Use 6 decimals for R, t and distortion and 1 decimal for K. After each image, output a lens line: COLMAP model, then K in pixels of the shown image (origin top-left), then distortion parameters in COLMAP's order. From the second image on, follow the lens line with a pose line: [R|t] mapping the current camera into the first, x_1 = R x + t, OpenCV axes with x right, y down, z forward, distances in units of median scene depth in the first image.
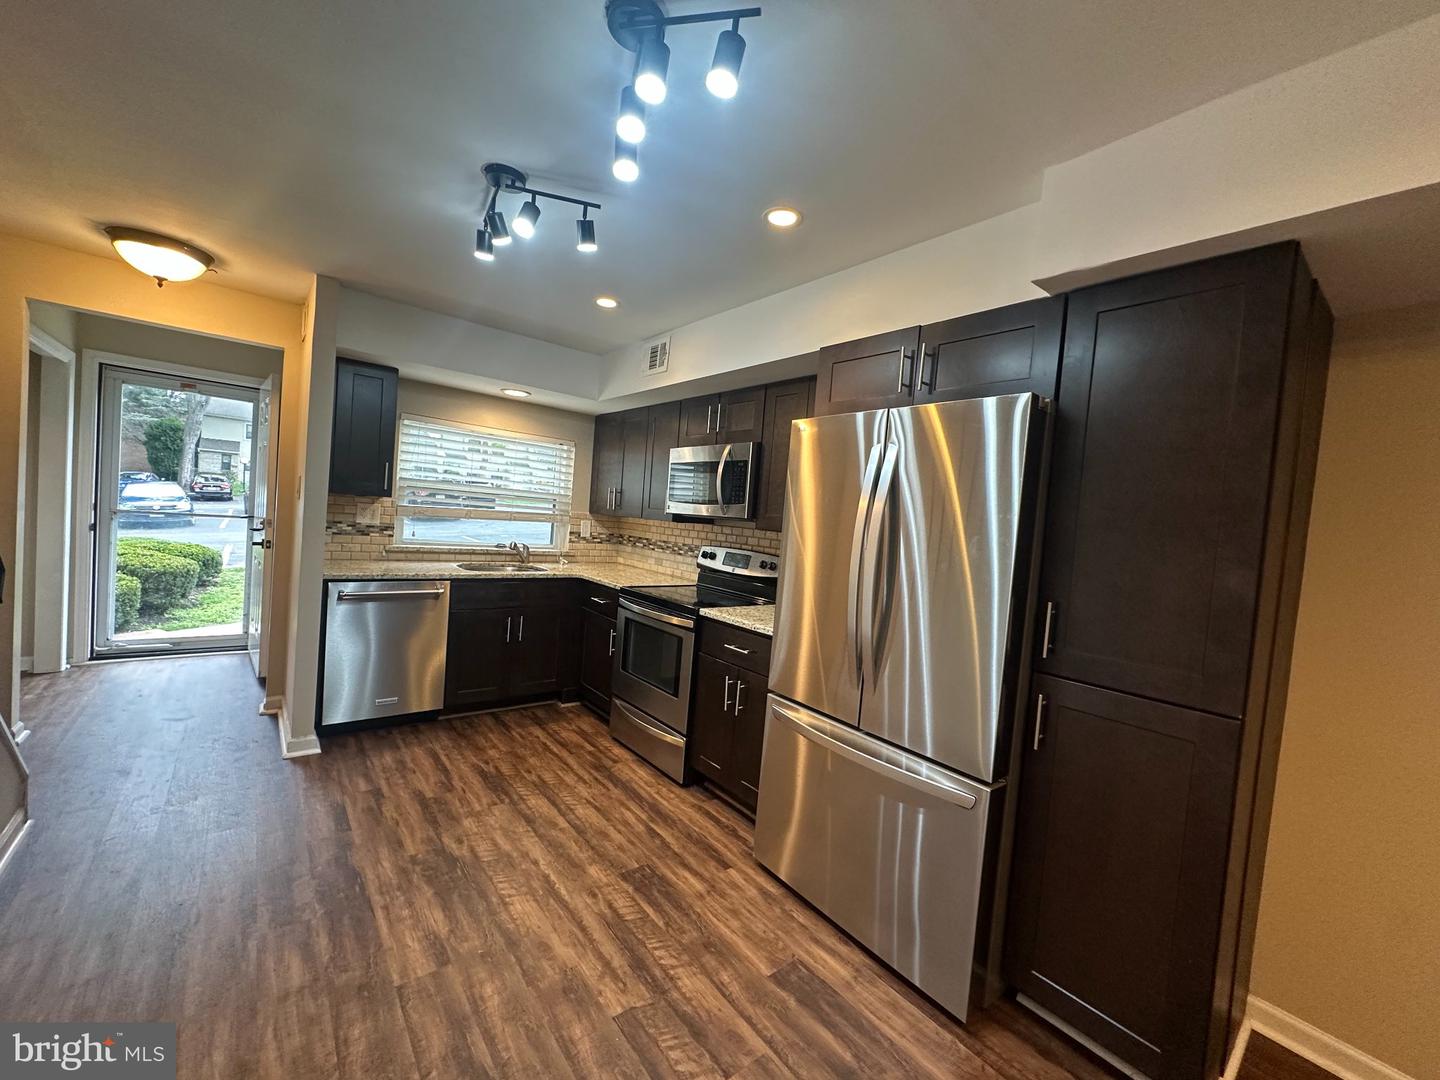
lens RADIAL K [[575.5, 0, 719.4], [0, 575.5, 540.5], [0, 0, 1]] dist [-0.002683, 0.000786]
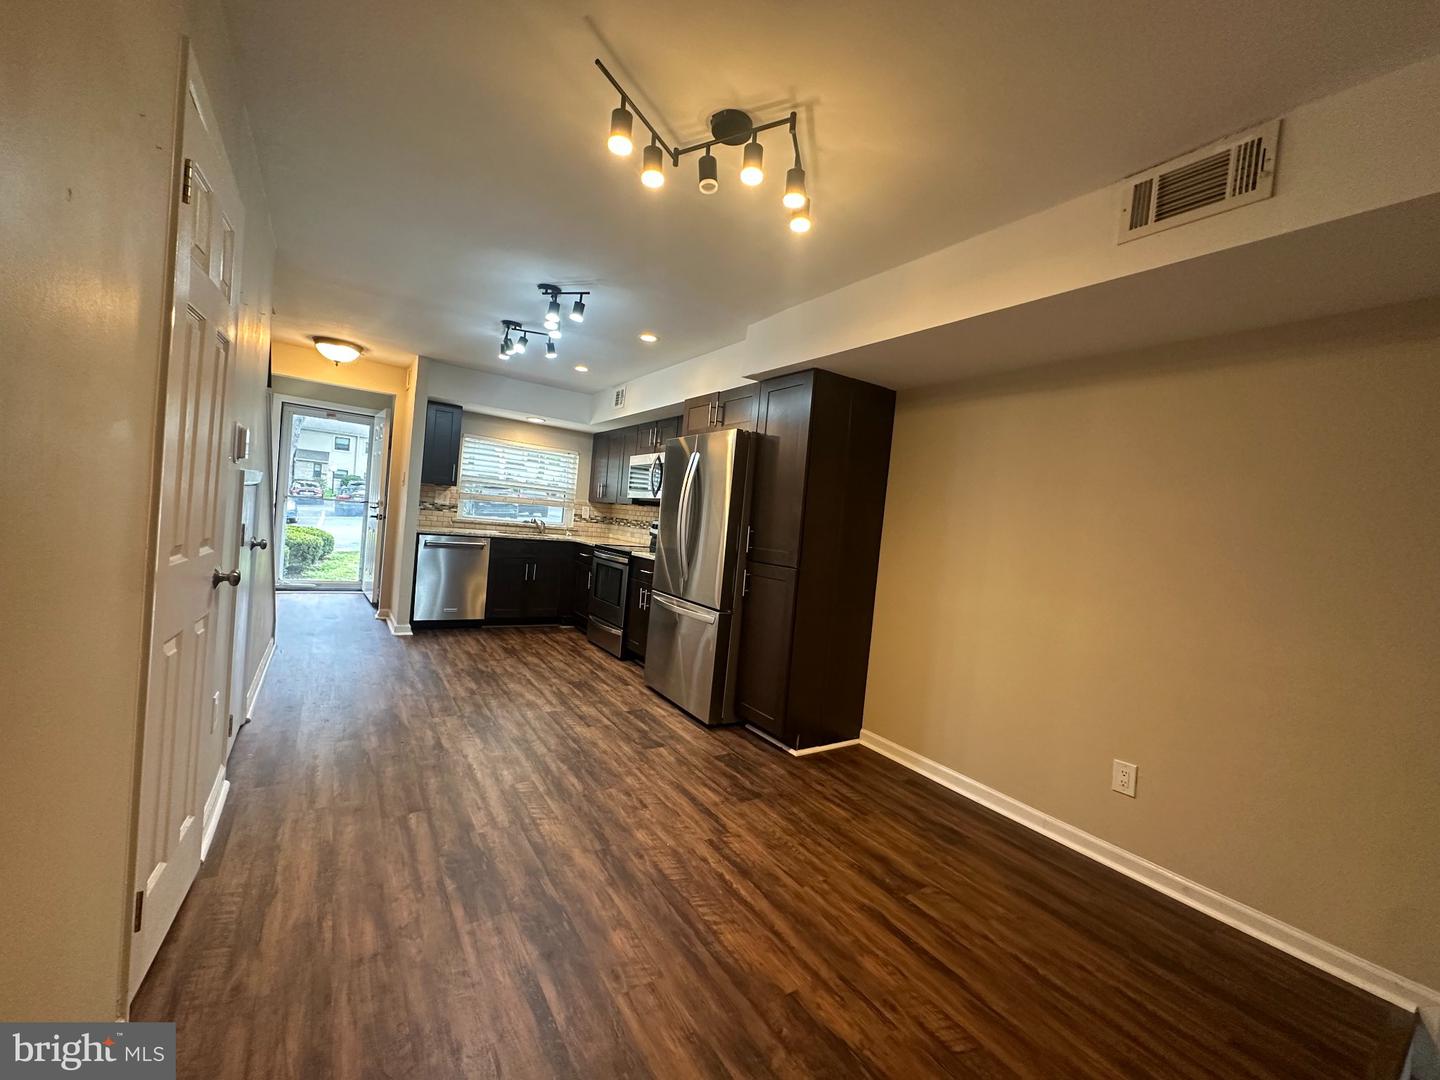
lens RADIAL K [[575.5, 0, 719.6], [0, 575.5, 540.9], [0, 0, 1]] dist [-0.002683, 0.000786]
pose [[0.995846, 0.014720, -0.089855, 0.333987], [-0.016313, 0.999722, -0.017022, 0.101744], [0.089580, 0.018417, 0.995809, -0.575269]]
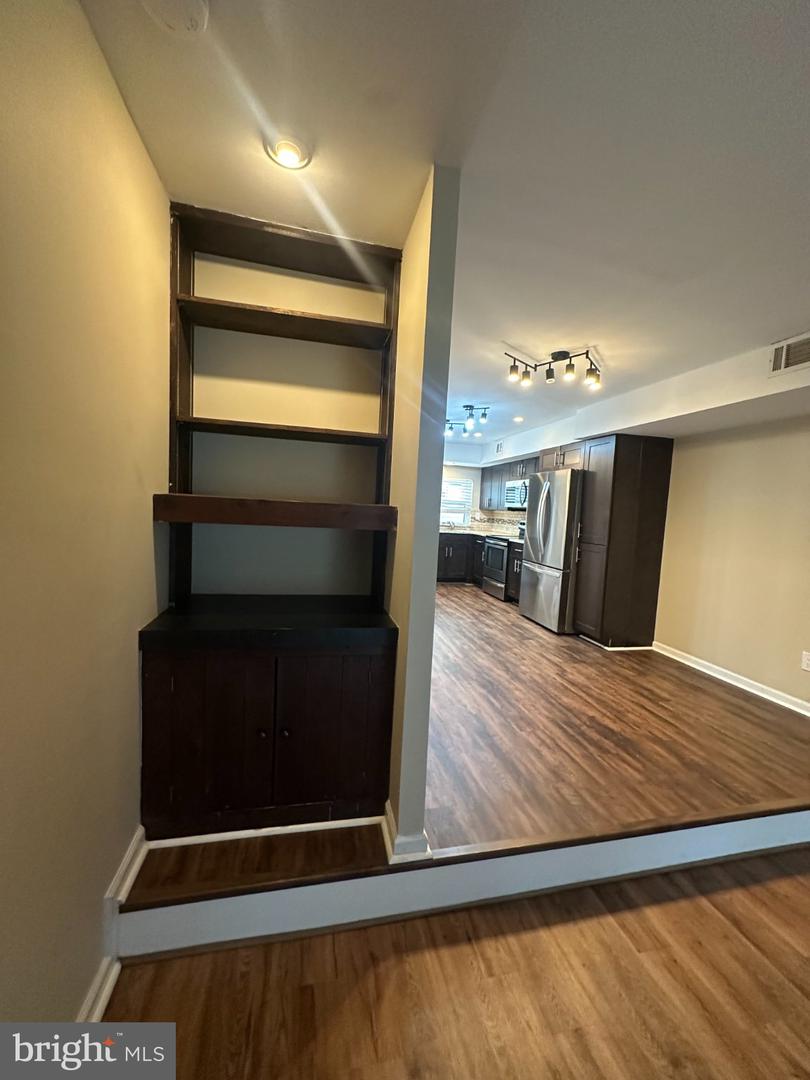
lens RADIAL K [[431.6, 0, 402.9], [0, 431.6, 539.8], [0, 0, 1]] dist [-0.002683, 0.000786]
pose [[0.897123, 0.000195, -0.441782, 0.400766], [0.000240, 1.000000, 0.000929, 0.110057], [0.441782, -0.000939, 0.897122, -1.055385]]
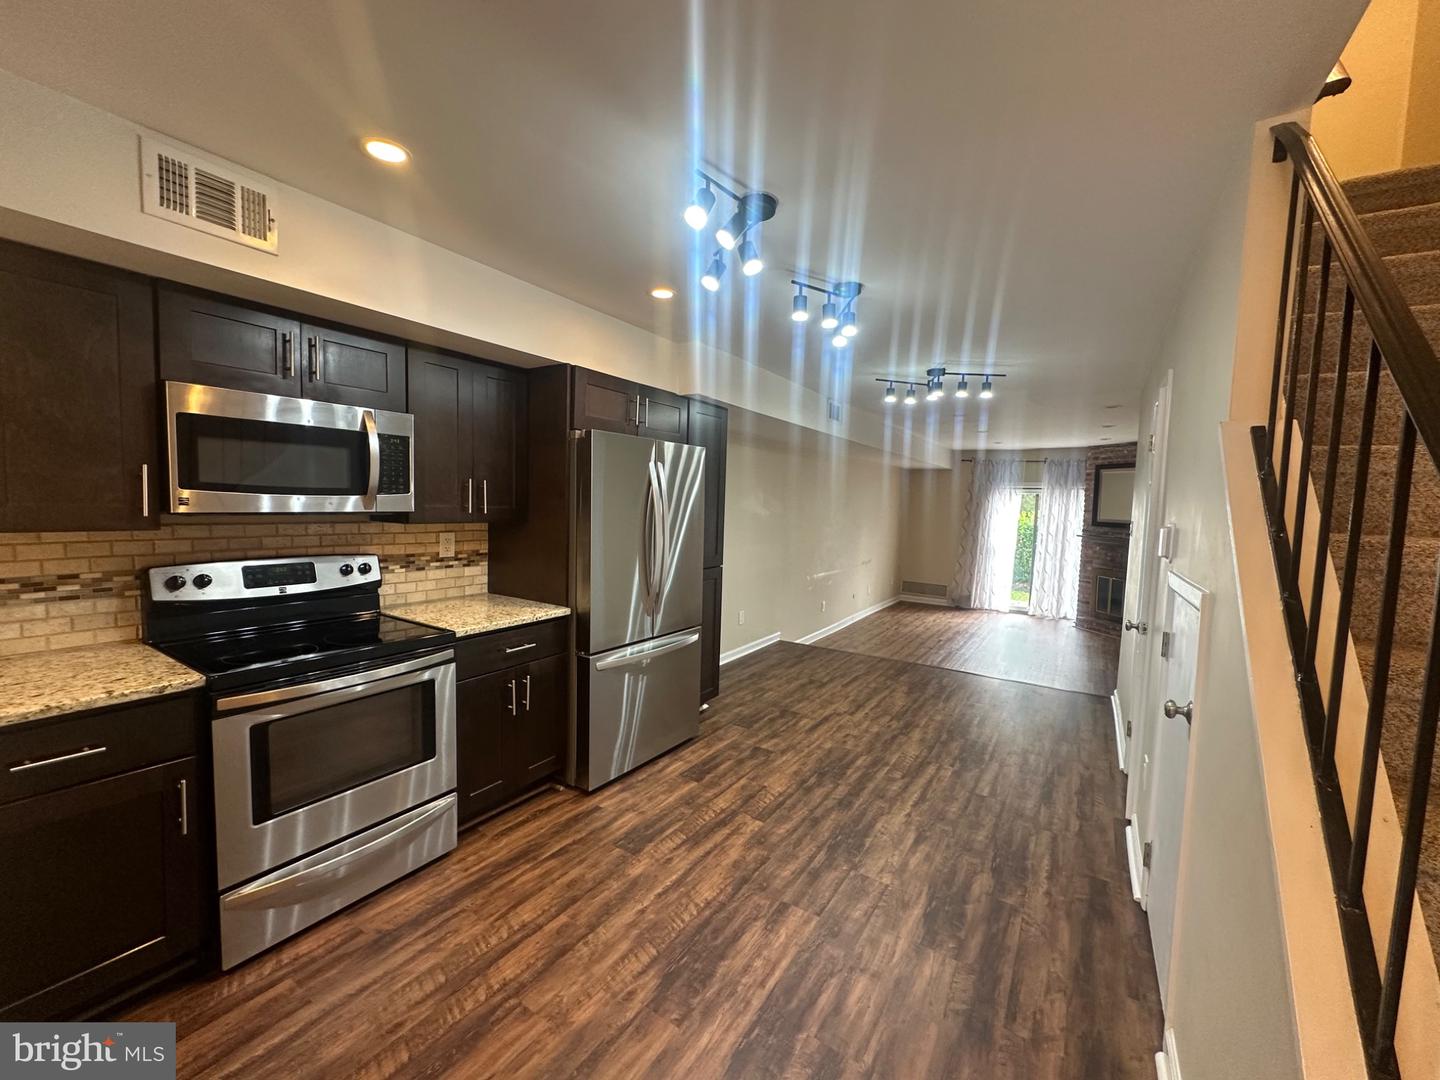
lens RADIAL K [[575.5, 0, 720.8], [0, 575.5, 540.3], [0, 0, 1]] dist [-0.002683, 0.000786]
pose [[-0.310294, -0.154652, 0.937977, -0.803030], [-0.014964, 0.987351, 0.157842, -0.125864], [-0.950523, 0.034942, -0.308683, 0.808892]]
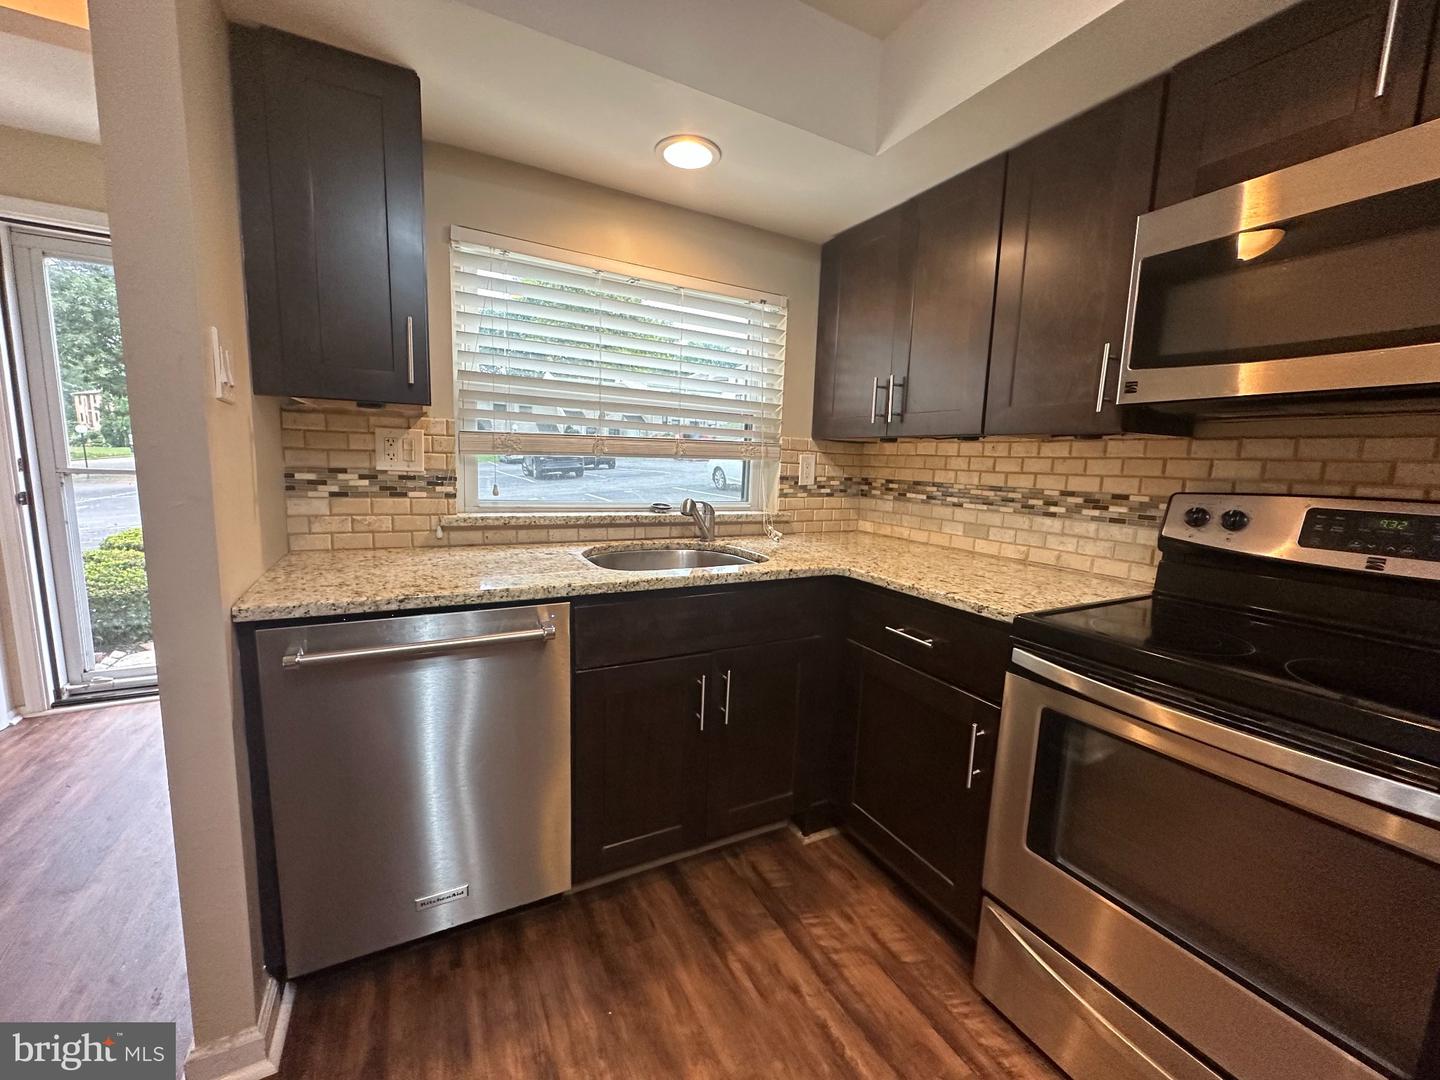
lens RADIAL K [[575.5, 0, 718.1], [0, 575.5, 539.6], [0, 0, 1]] dist [-0.002683, 0.000786]
pose [[0.980883, -0.019668, -0.193601, -0.308595], [0.035881, 0.996101, 0.080598, -0.002741], [0.191261, -0.086004, 0.977764, 0.676828]]
